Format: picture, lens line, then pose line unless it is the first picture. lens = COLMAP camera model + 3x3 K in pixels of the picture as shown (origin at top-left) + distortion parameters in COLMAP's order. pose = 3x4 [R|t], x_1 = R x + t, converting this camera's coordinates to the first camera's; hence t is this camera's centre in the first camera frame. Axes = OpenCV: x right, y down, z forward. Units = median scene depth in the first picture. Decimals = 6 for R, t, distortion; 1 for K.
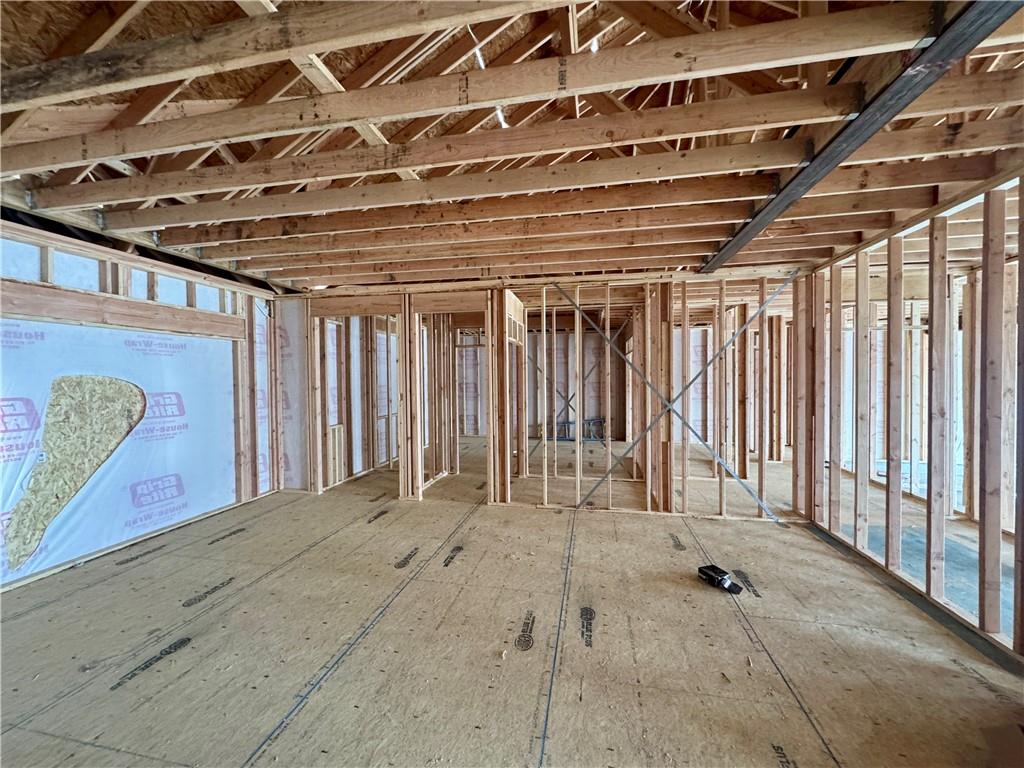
lens RADIAL K [[409.6, 0, 516.7], [0, 409.6, 385.1], [0, 0, 1]] dist [-0.000002, -0.000217]
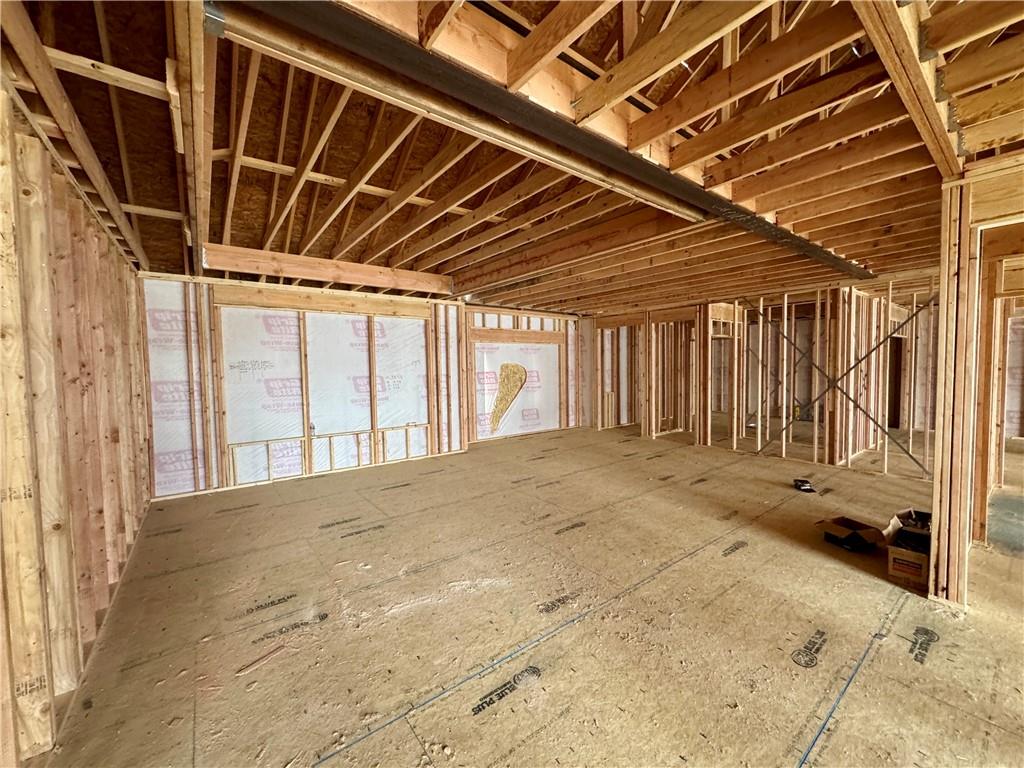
lens RADIAL K [[409.6, 0, 513.2], [0, 409.6, 385.3], [0, 0, 1]] dist [-0.000002, -0.000217]
pose [[0.753529, 0.028888, -0.656779, 0.417057], [-0.005347, 0.999270, 0.037818, 0.011149], [0.657393, -0.024985, 0.753134, -0.596817]]
